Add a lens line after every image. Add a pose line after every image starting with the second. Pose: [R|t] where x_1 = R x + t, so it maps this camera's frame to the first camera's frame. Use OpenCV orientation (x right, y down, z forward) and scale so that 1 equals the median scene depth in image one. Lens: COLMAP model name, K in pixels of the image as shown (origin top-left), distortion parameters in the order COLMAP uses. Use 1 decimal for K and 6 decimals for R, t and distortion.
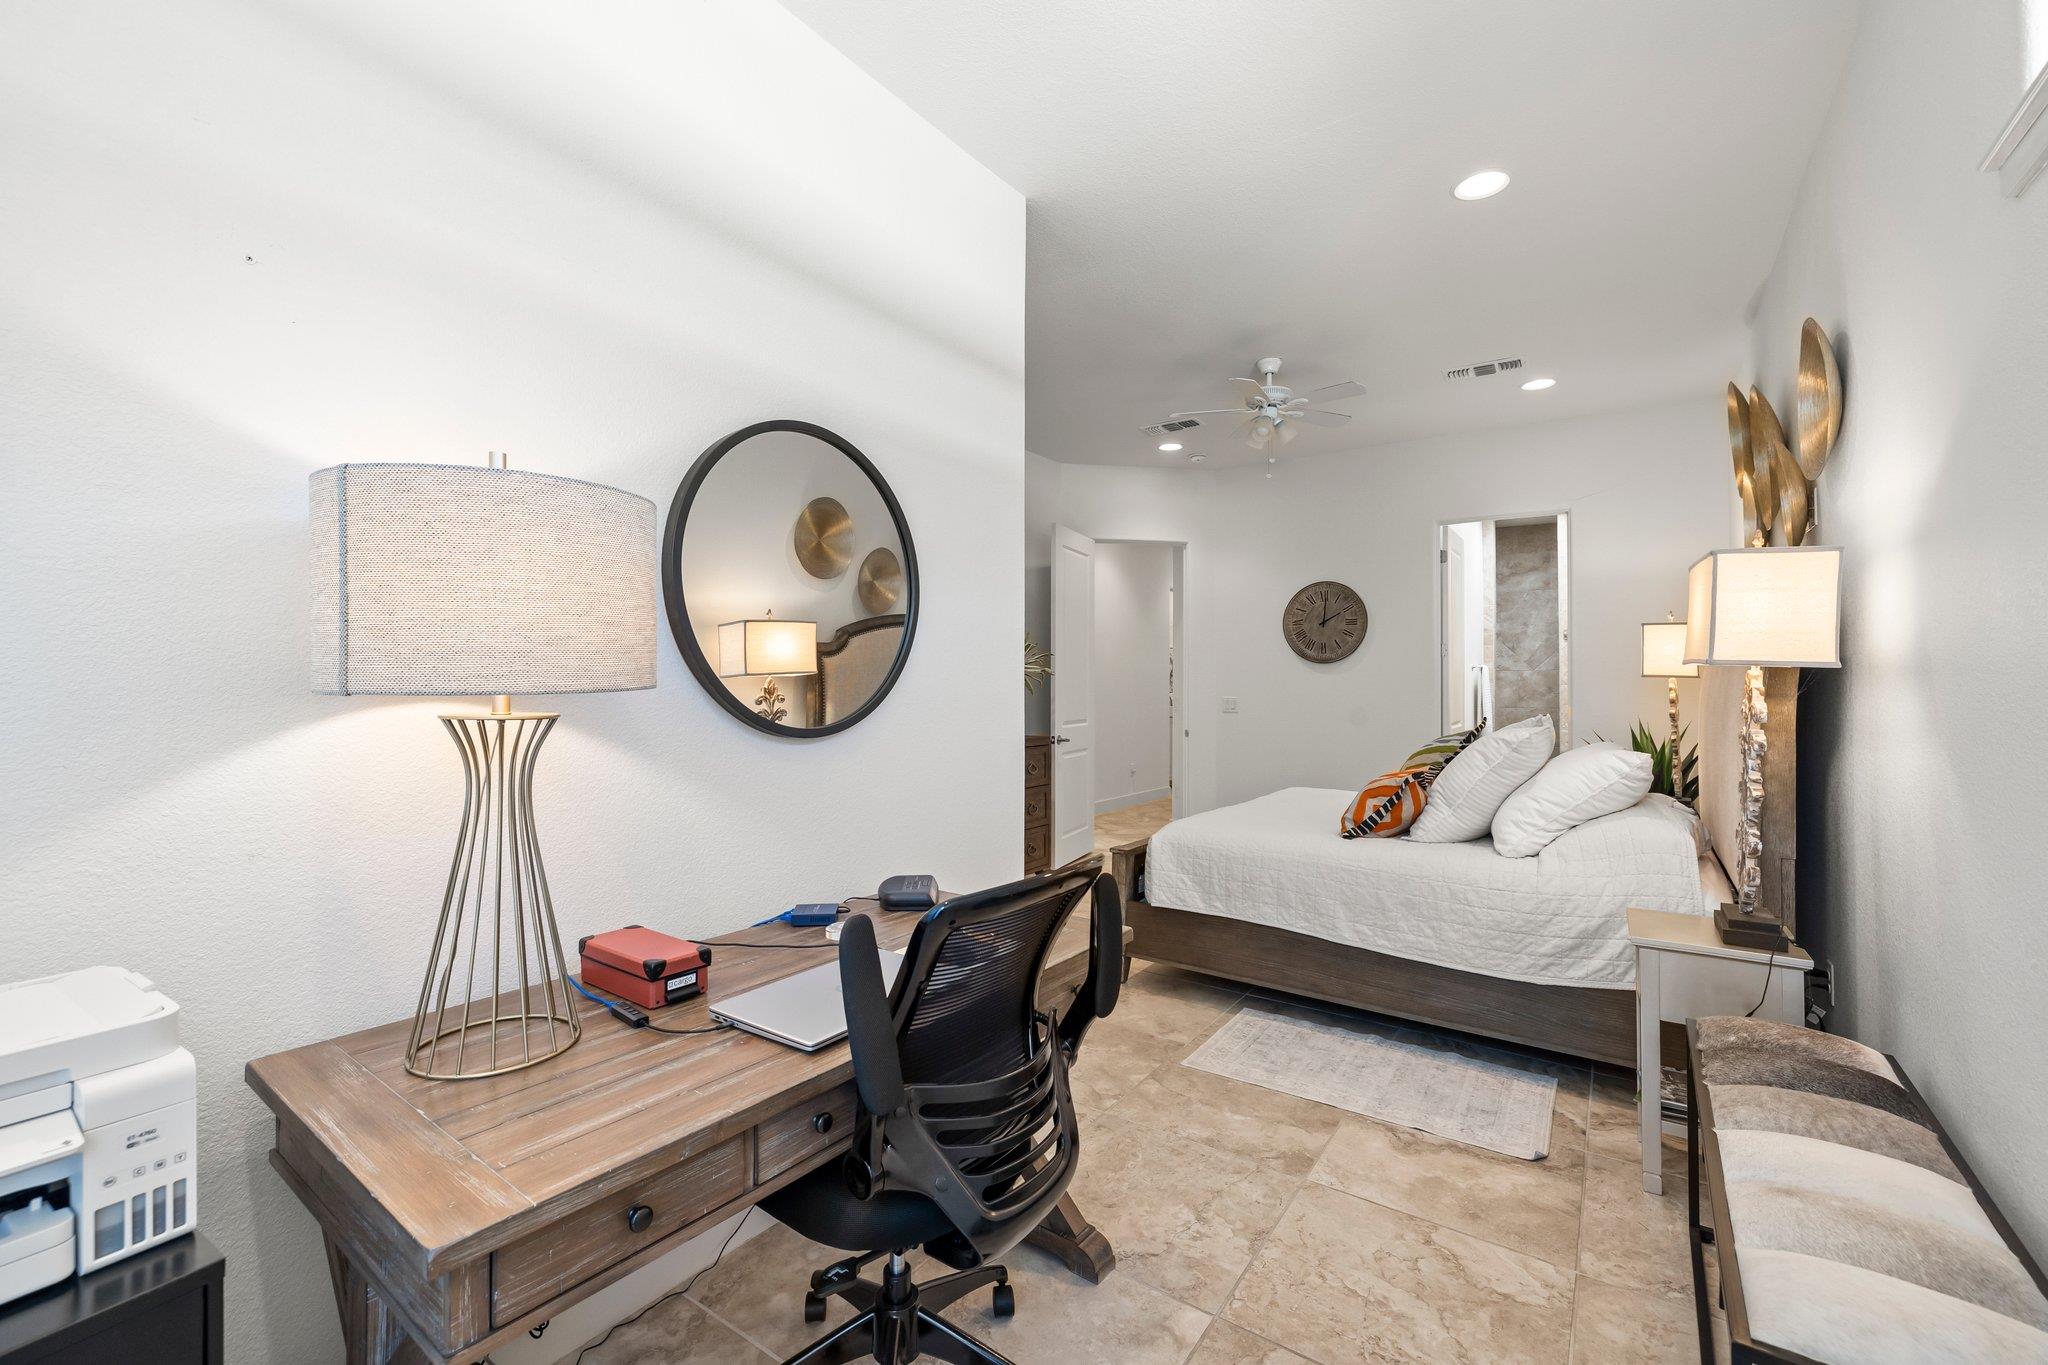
lens RADIAL K [[858.9, 0, 1007.9], [0, 858.9, 677.1], [0, 0, 1]] dist [0.000085, 0.000144]
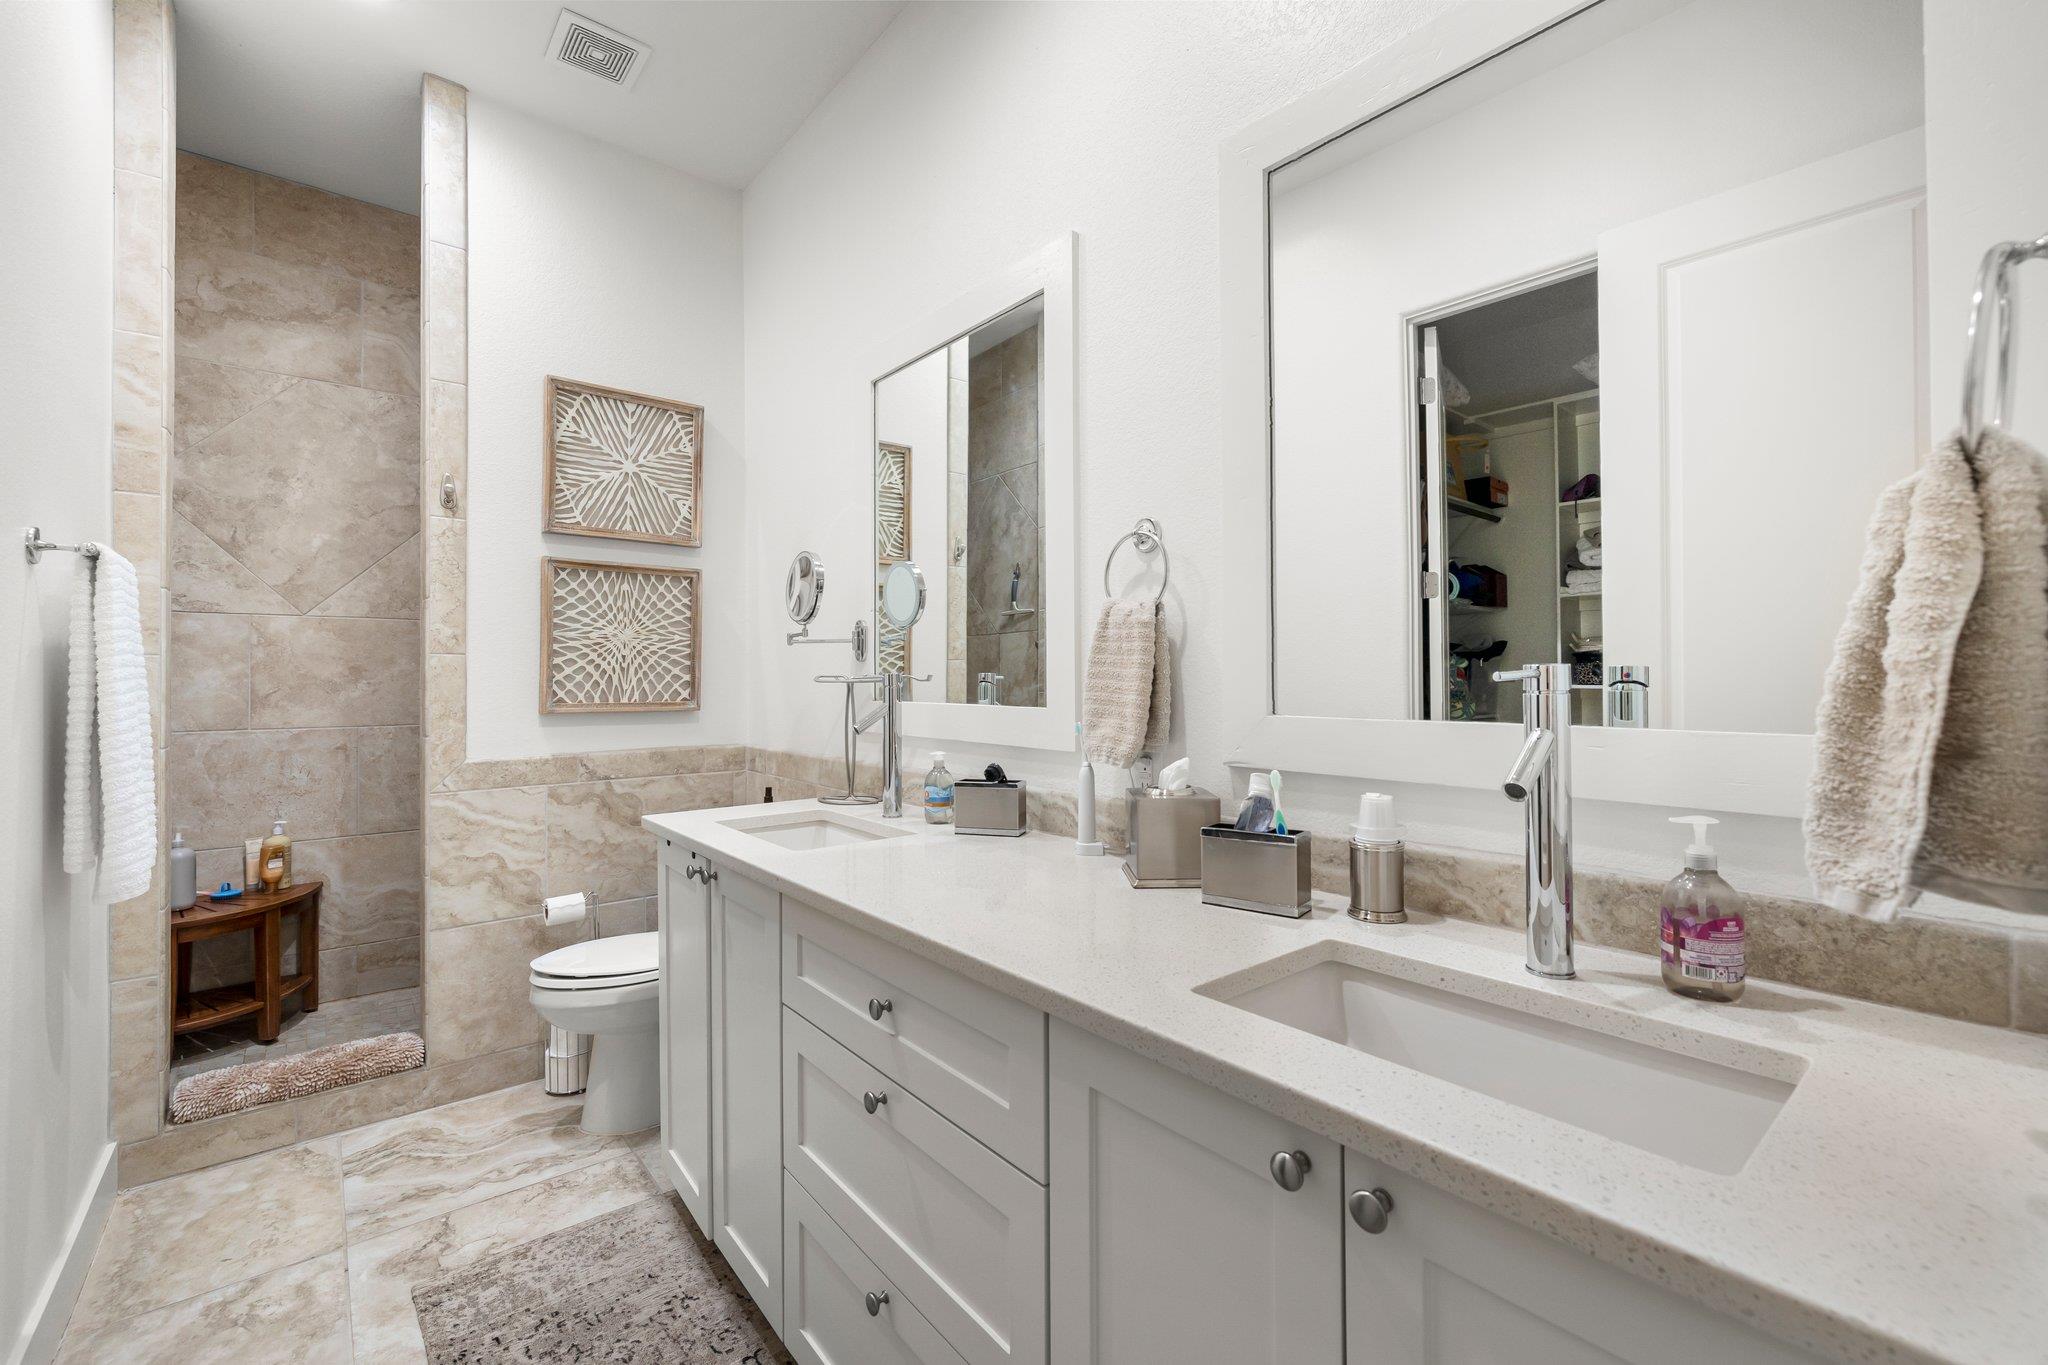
lens RADIAL K [[858.9, 0, 1016.1], [0, 858.9, 672.4], [0, 0, 1]] dist [0.000085, 0.000144]
pose [[0.267991, 0.007275, 0.963394, 0.356793], [-0.004543, 0.999970, -0.006287, 0.015013], [-0.963411, -0.002692, 0.268016, 0.630919]]
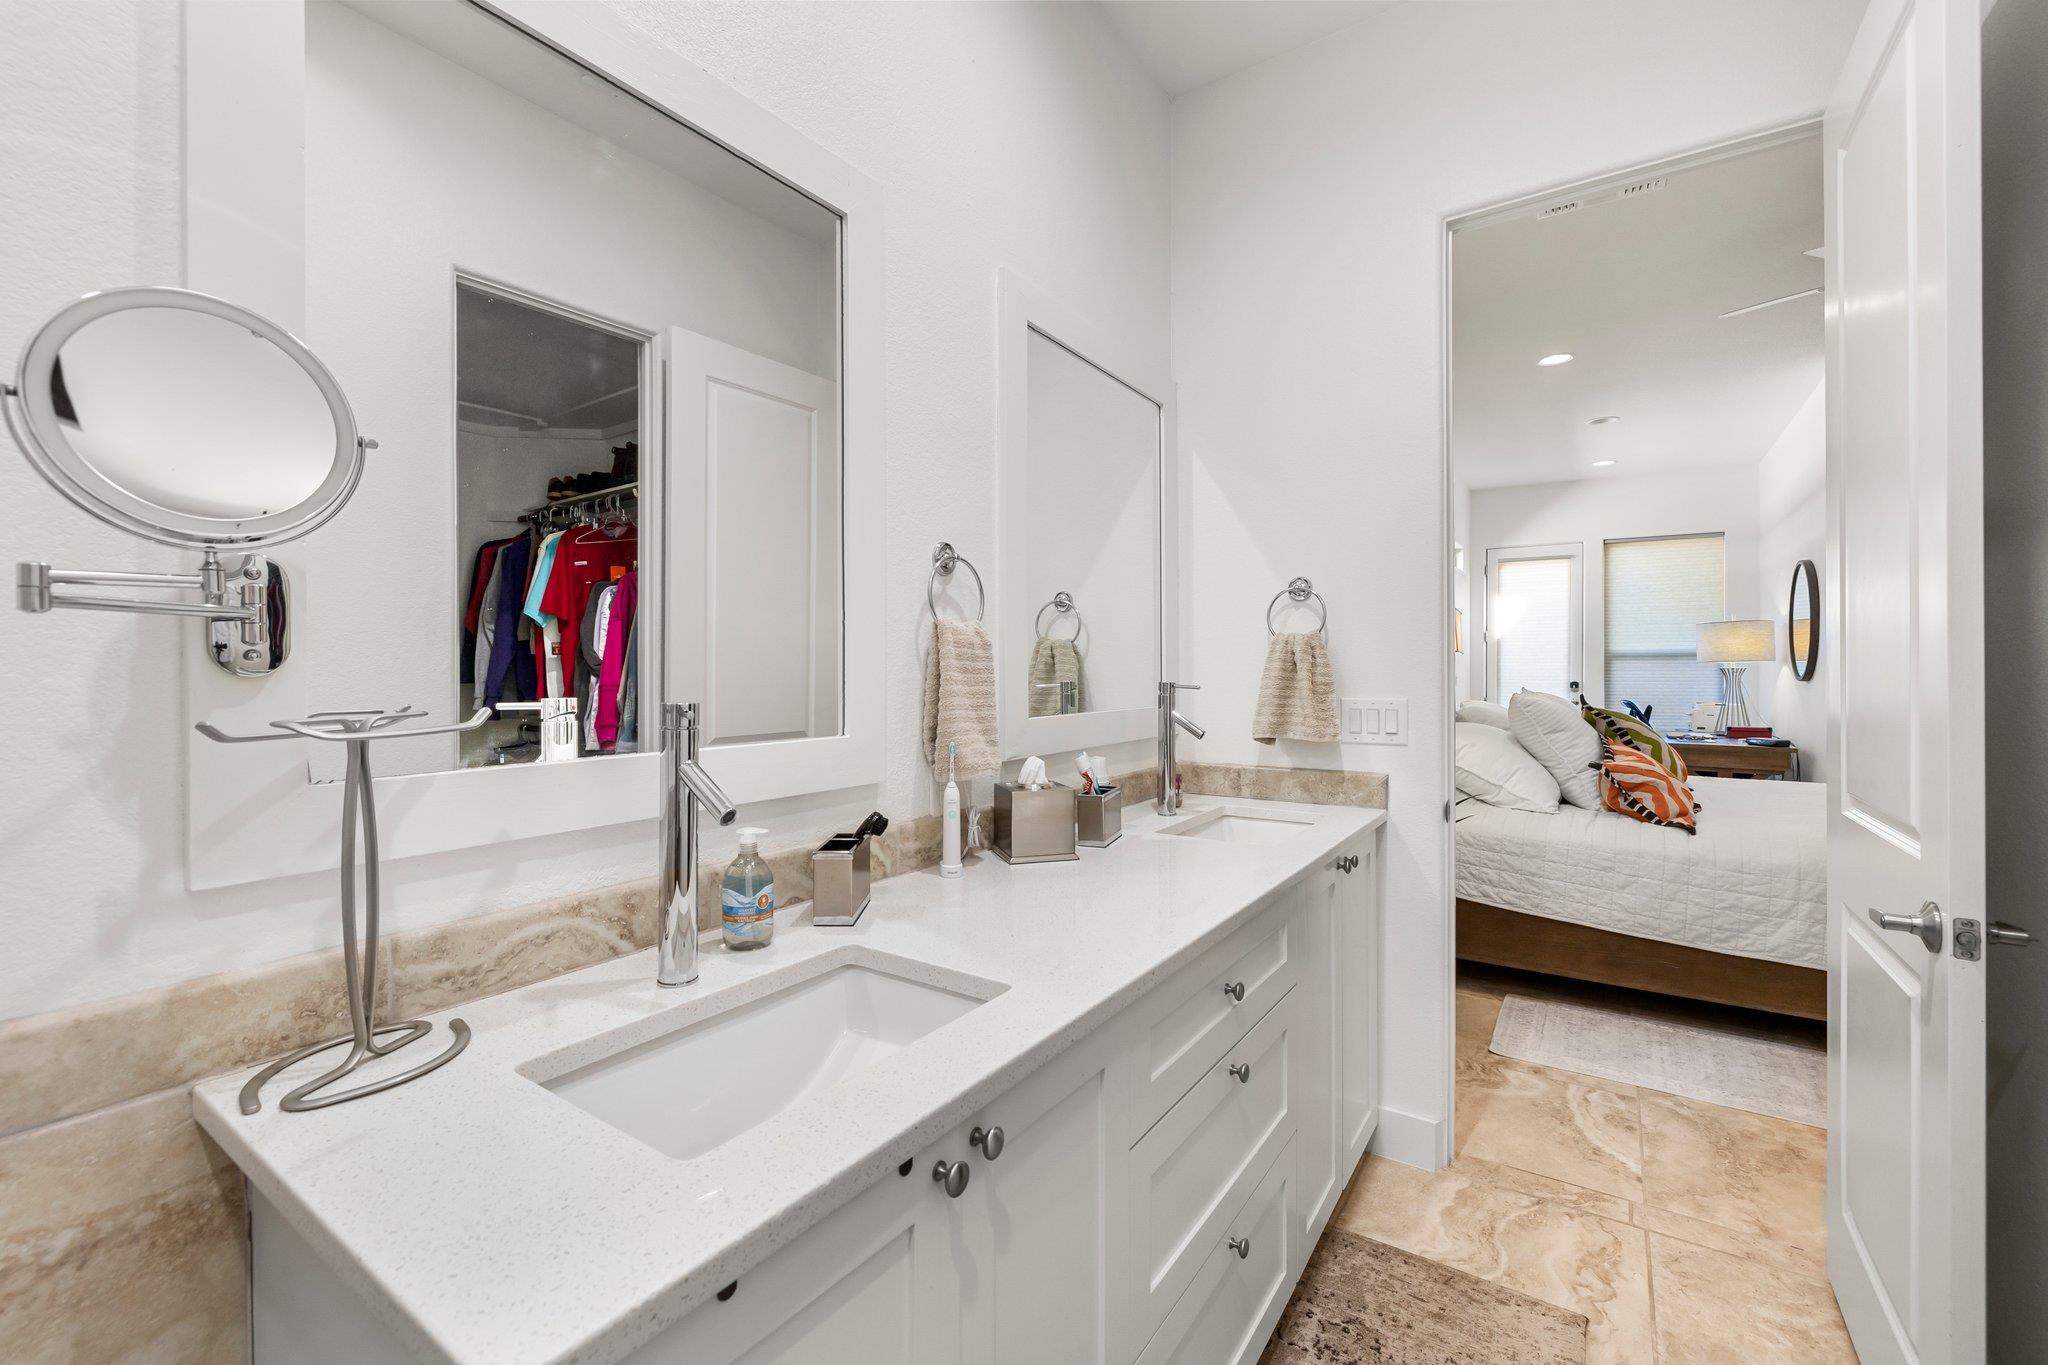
lens RADIAL K [[858.9, 0, 1014.2], [0, 858.9, 674.4], [0, 0, 1]] dist [0.000085, 0.000144]
pose [[-0.999929, 0.006058, -0.010294, 0.373538], [0.006047, 0.999981, 0.001063, 0.014540], [0.010300, 0.001001, -0.999946, 0.652025]]
